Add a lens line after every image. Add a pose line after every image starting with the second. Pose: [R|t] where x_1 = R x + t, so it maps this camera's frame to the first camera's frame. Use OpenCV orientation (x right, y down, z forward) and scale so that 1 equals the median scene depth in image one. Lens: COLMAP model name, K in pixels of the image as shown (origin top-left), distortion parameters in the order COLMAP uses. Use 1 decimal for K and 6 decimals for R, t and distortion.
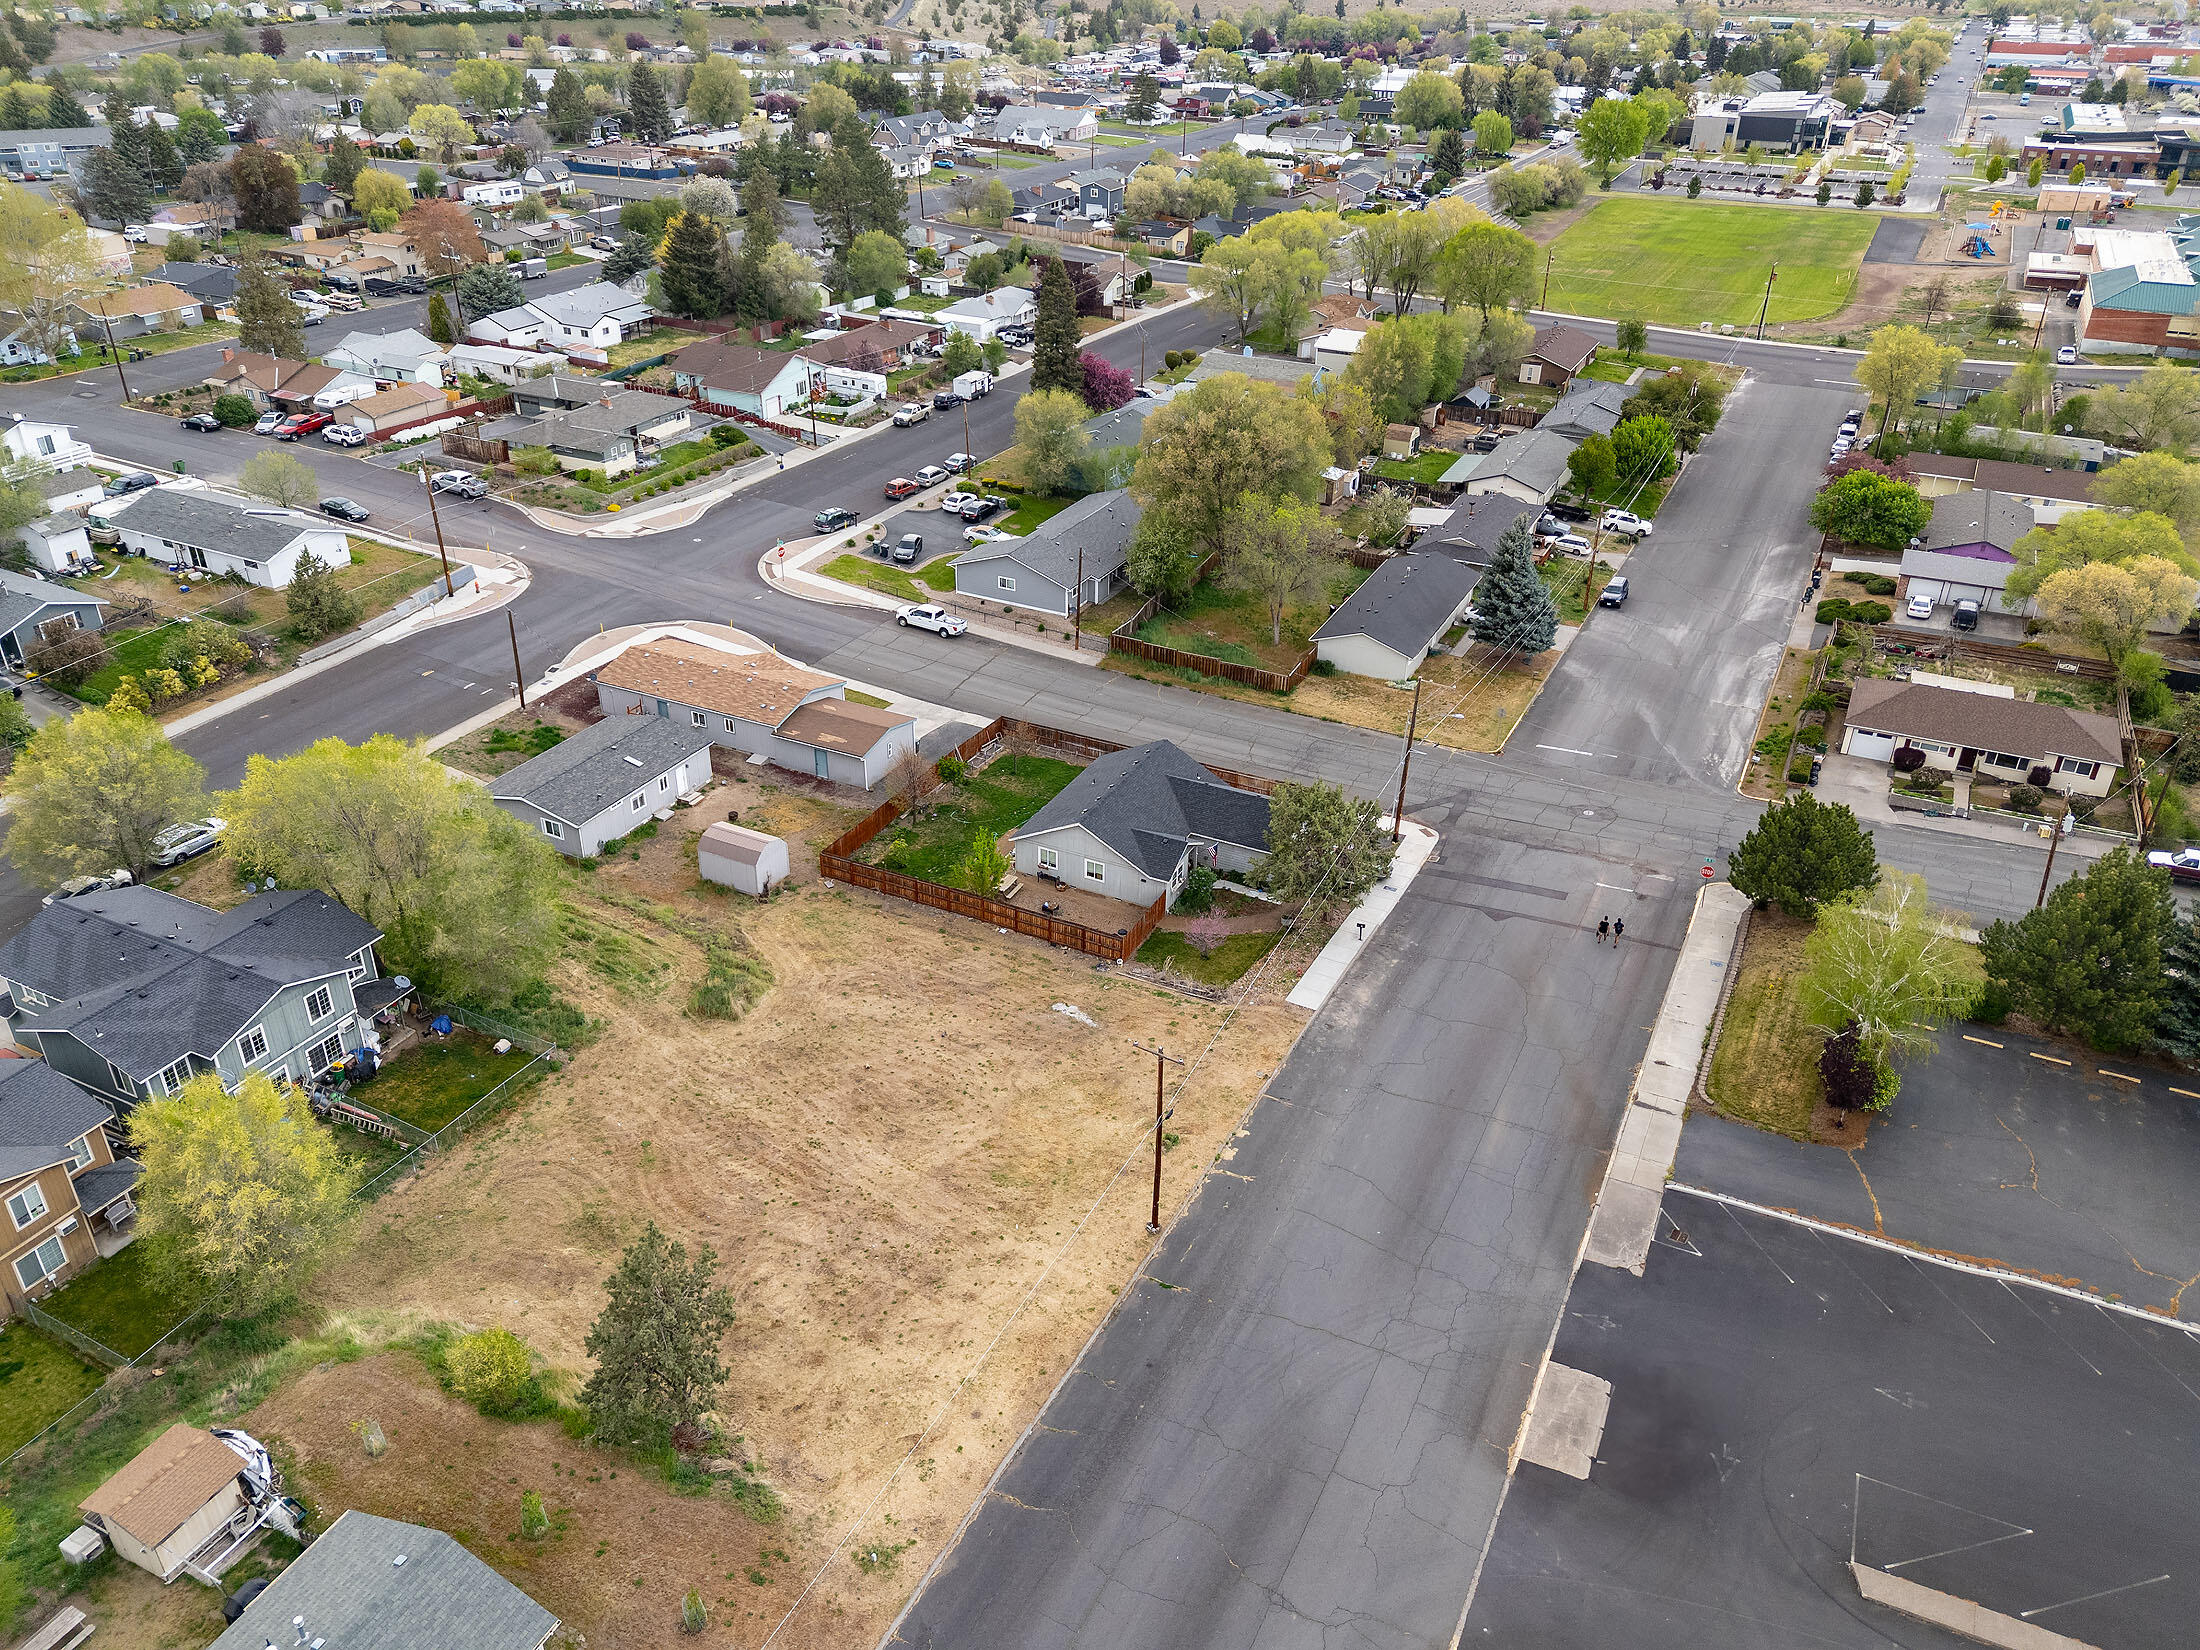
lens RADIAL K [[1615.7, 0, 1100.0], [0, 1615.7, 825.0], [0, 0, 1]] dist [0.075723, -0.068582]
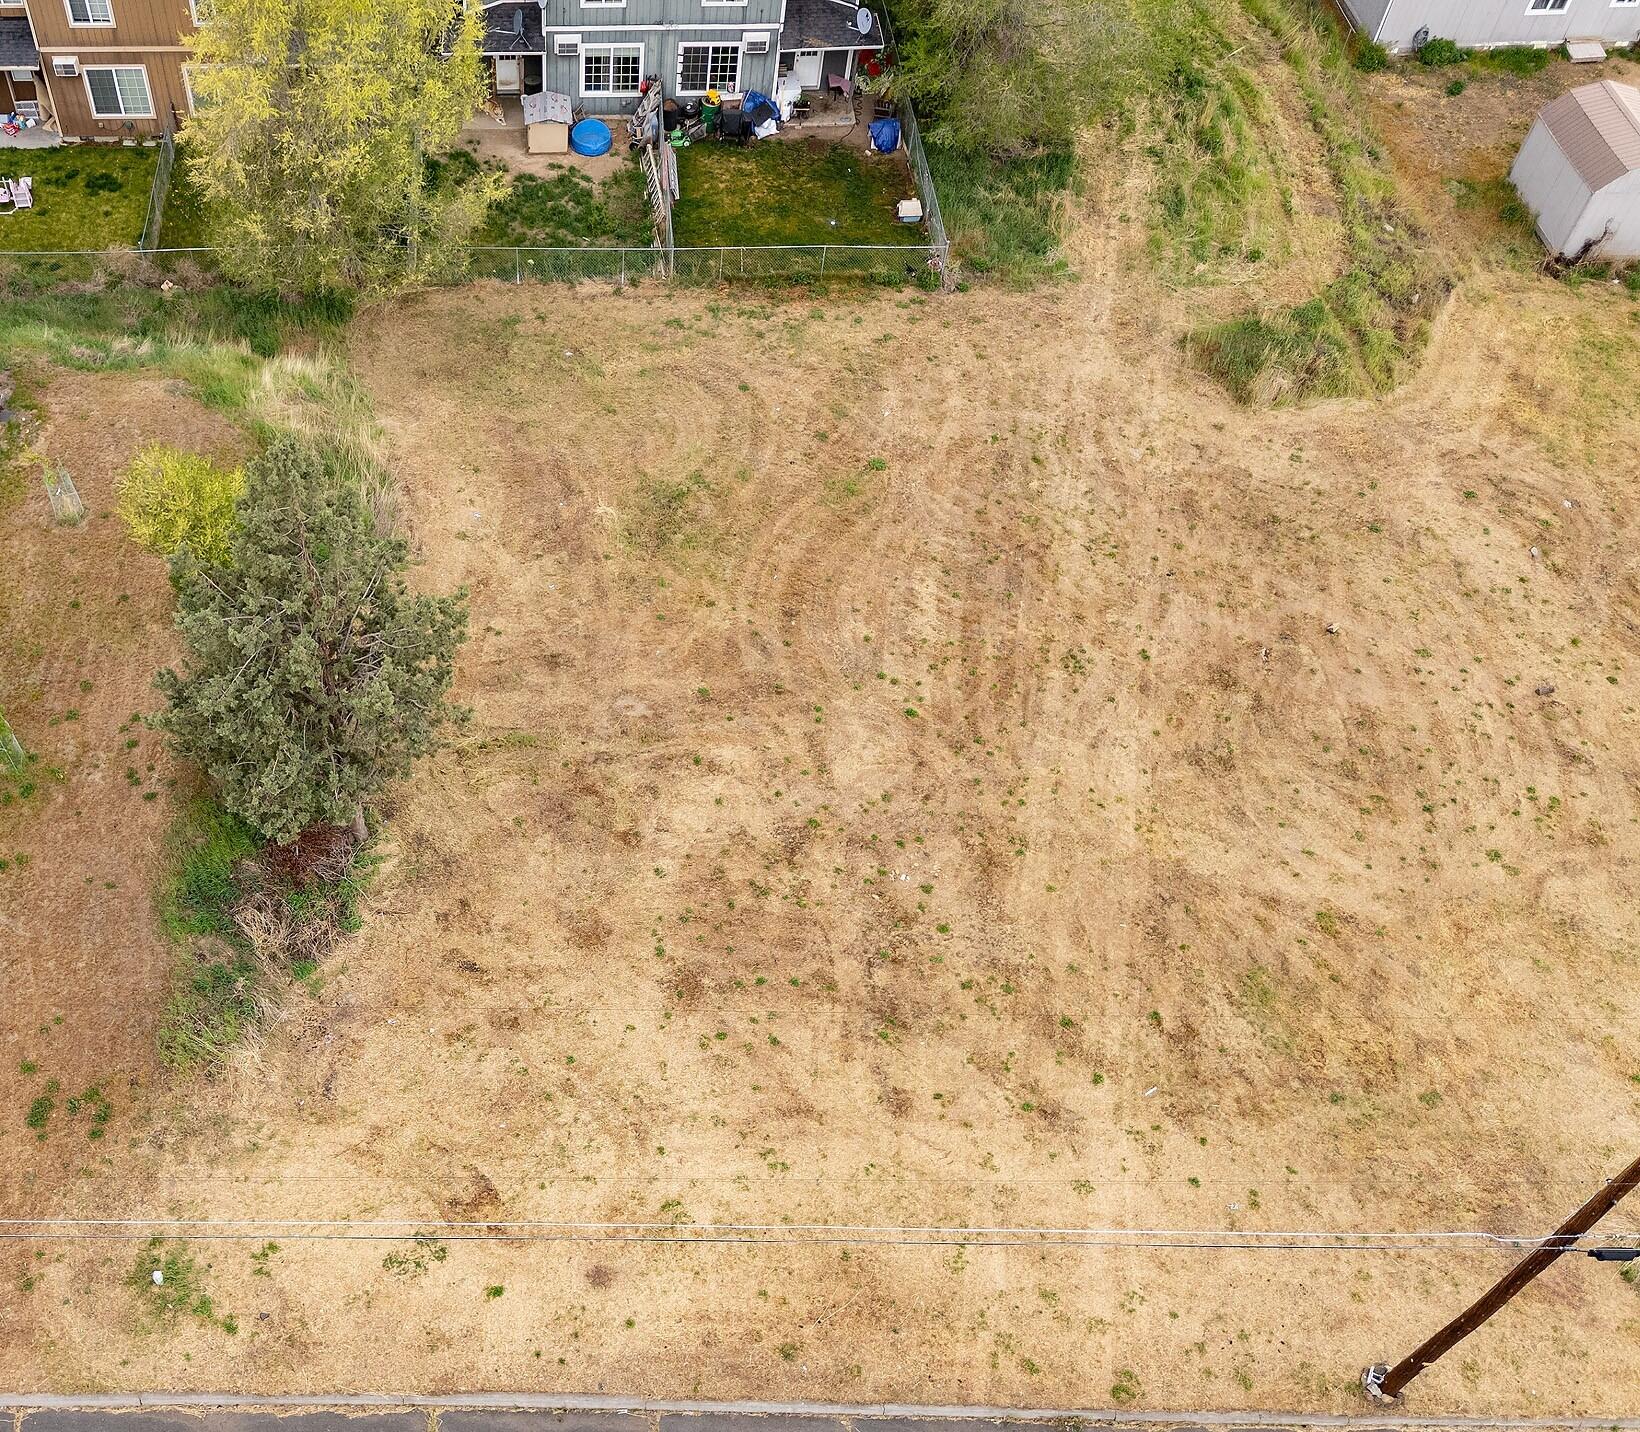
lens RADIAL K [[1620.5, 0, 538.1], [0, 1620.5, 819.8], [0, 0, 1]] dist [0.073925, -0.064961]
pose [[0.446683, 0.694621, -0.563893, 0.048734], [-0.423217, 0.719337, 0.550855, 0.020049], [0.788265, -0.007408, 0.615291, 0.428329]]
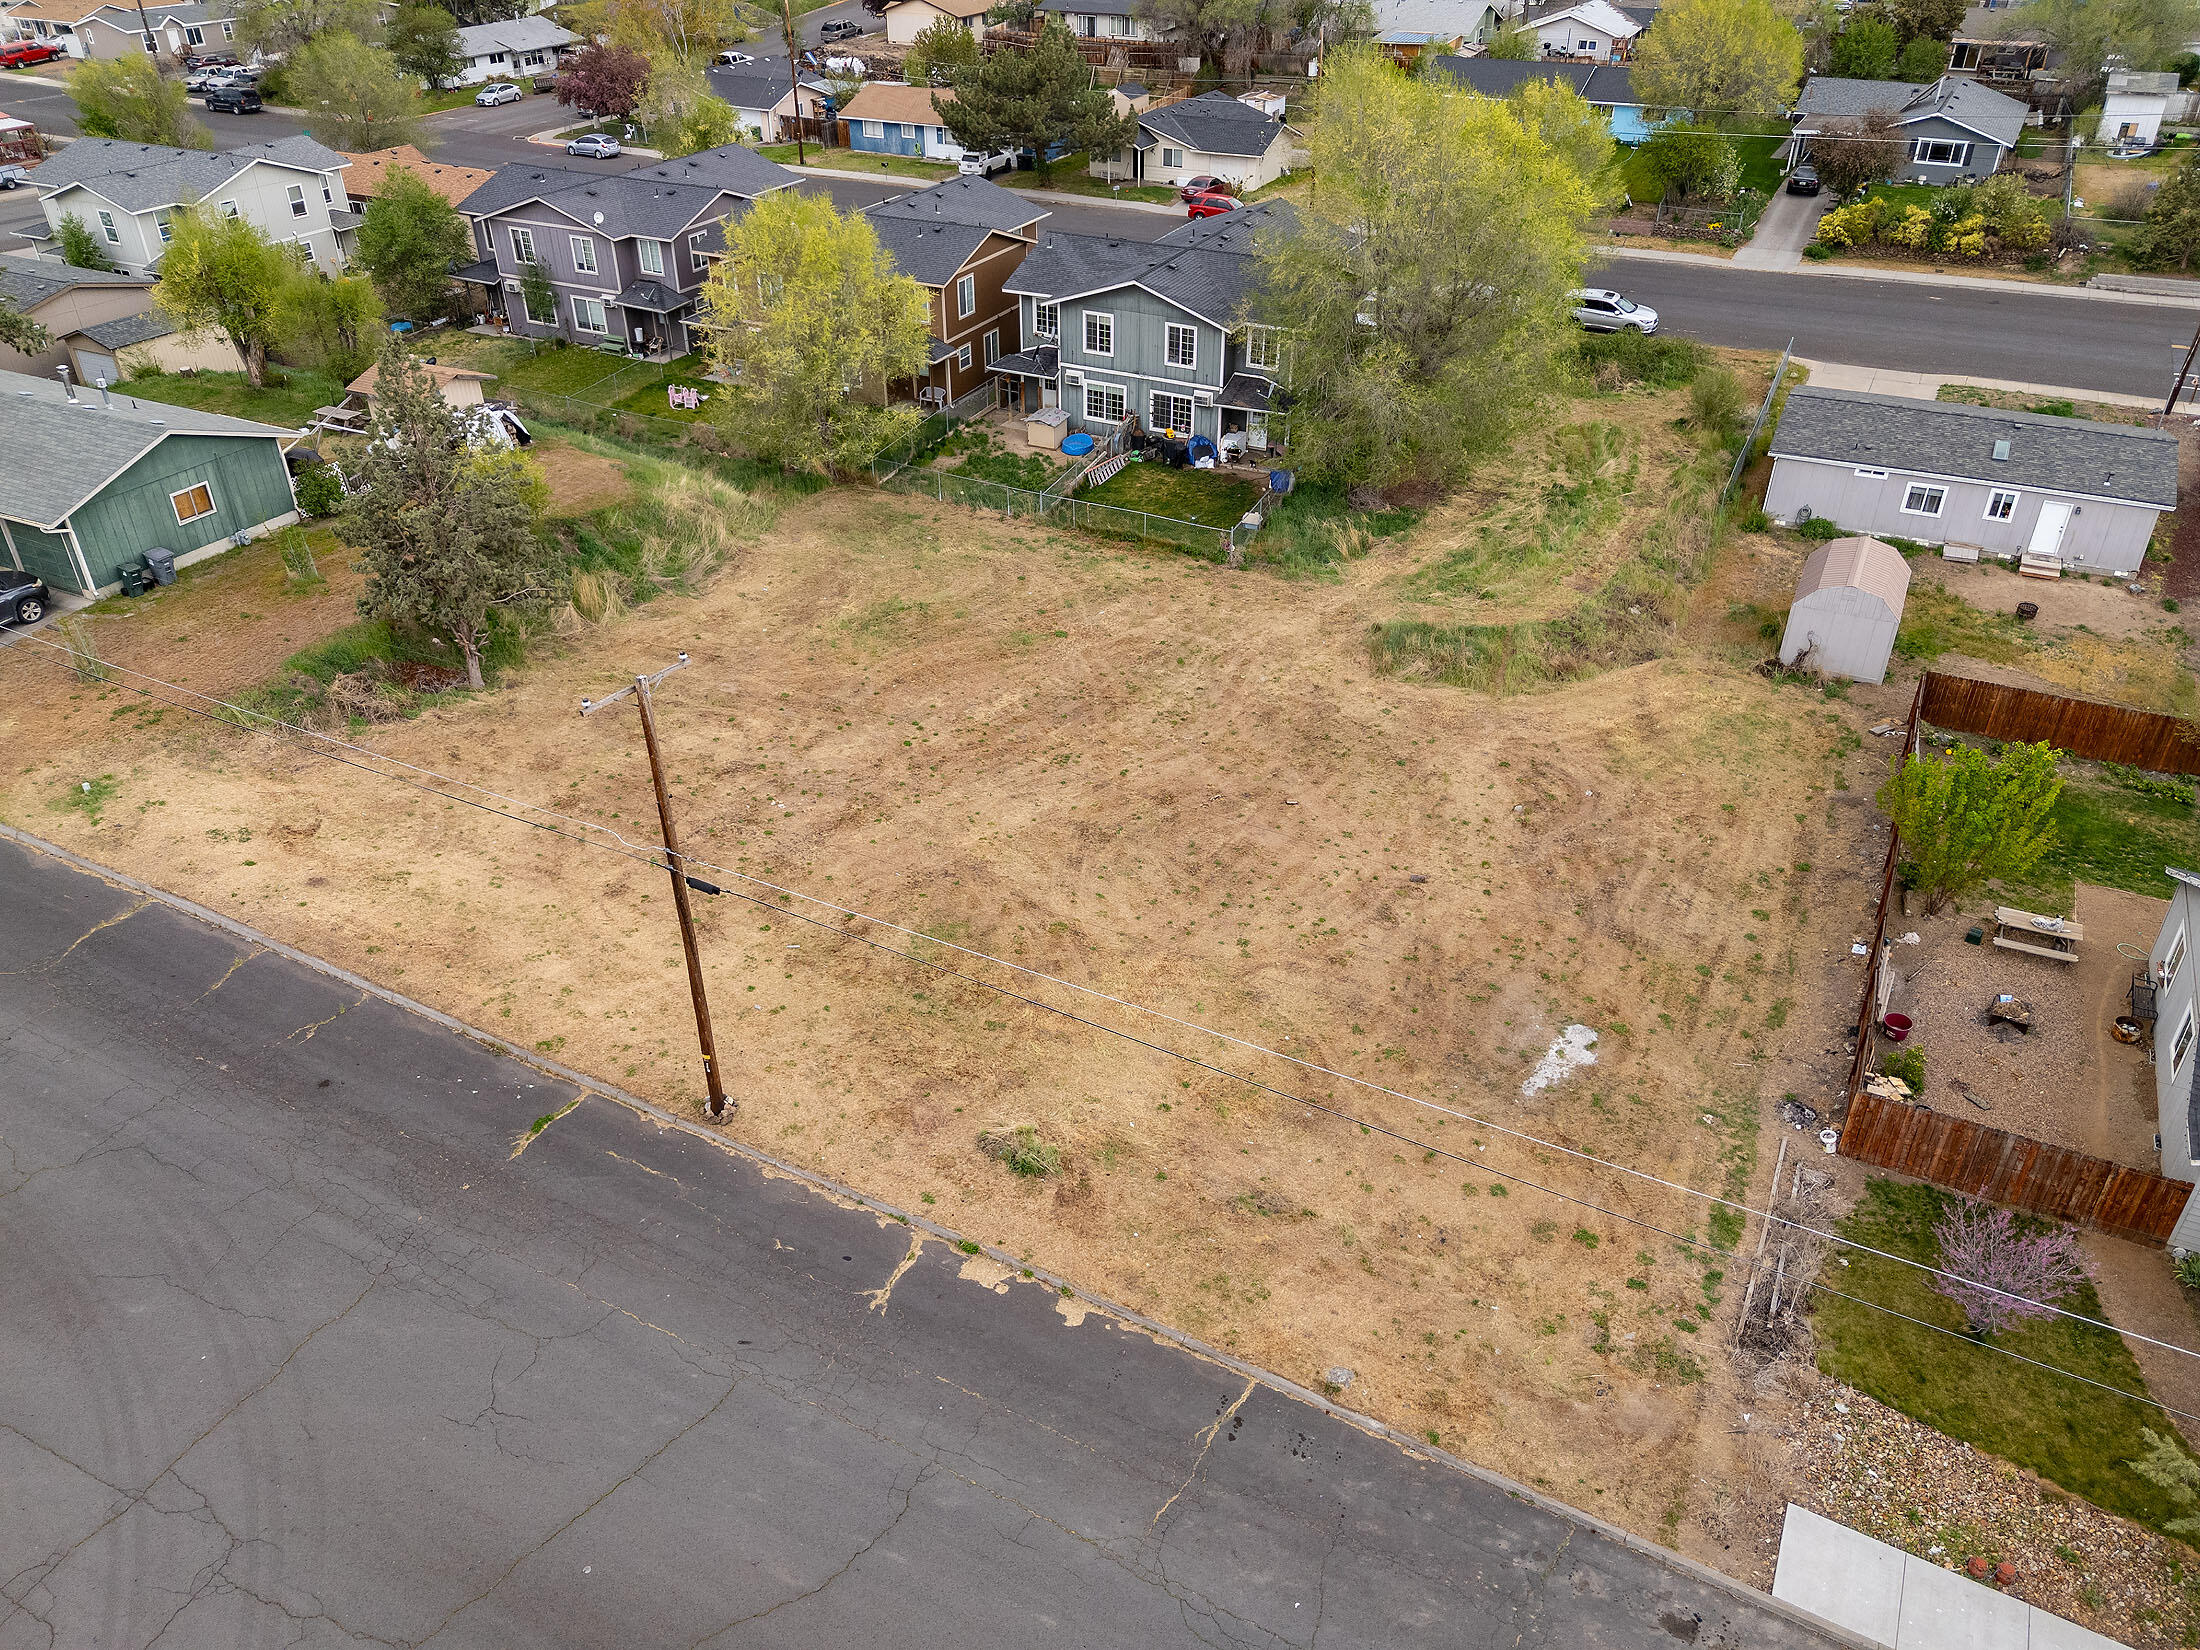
lens RADIAL K [[1615.7, 0, 1100.0], [0, 1615.7, 825.0], [0, 0, 1]] dist [0.075723, -0.068582]
pose [[-0.001187, 0.529456, -0.848337, 0.266110], [-0.491078, 0.738691, 0.461712, -0.054296], [0.871115, 0.417148, 0.259128, 0.654275]]
